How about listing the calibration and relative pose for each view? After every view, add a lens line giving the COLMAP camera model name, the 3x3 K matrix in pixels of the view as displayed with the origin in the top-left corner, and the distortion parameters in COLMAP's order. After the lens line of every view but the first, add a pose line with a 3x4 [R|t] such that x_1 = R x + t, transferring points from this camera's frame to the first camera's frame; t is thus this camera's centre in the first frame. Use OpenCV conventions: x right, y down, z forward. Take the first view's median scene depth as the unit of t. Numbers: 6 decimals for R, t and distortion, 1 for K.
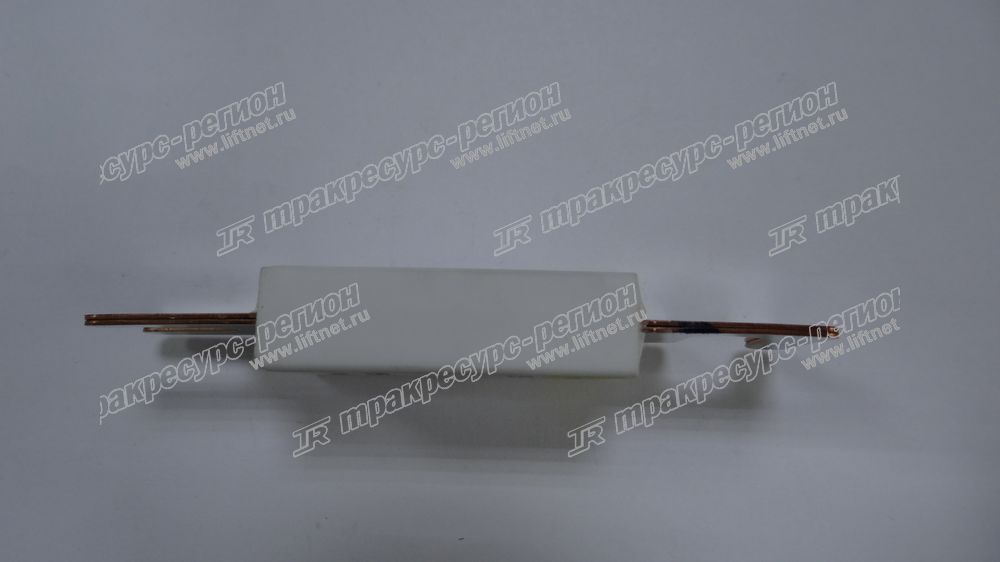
lens RADIAL K [[879.6, 0, 500.0], [0, 879.6, 281.0], [0, 0, 1]] dist [-0.003772, 0.002263]
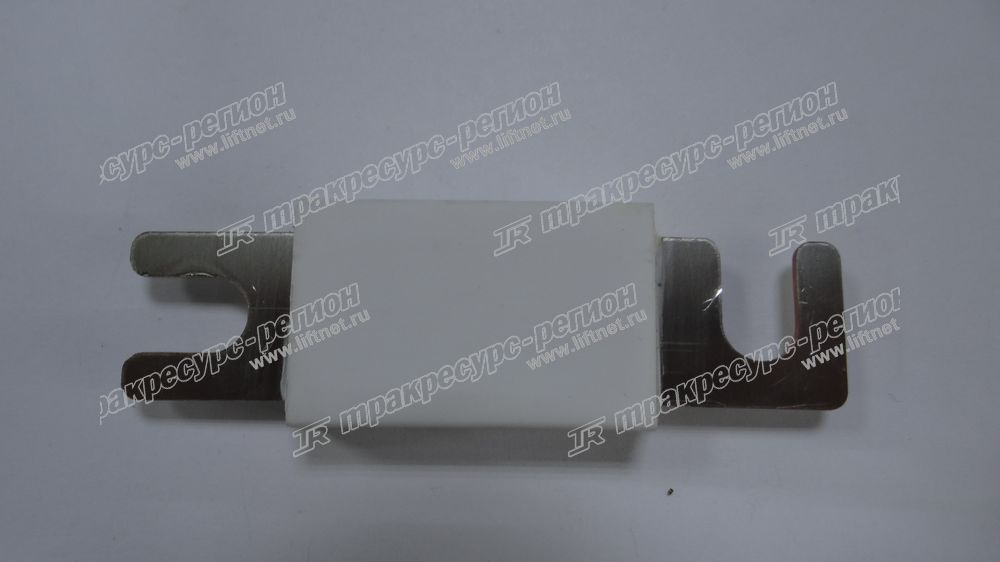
lens RADIAL K [[879.6, 0, 500.0], [0, 879.6, 281.0], [0, 0, 1]] dist [-0.003772, 0.002263]
pose [[1.000000, 0.000152, 0.000686, 0.627063], [-0.000152, 1.000000, -0.000062, 0.000031], [-0.000686, 0.000062, 1.000000, -0.000191]]
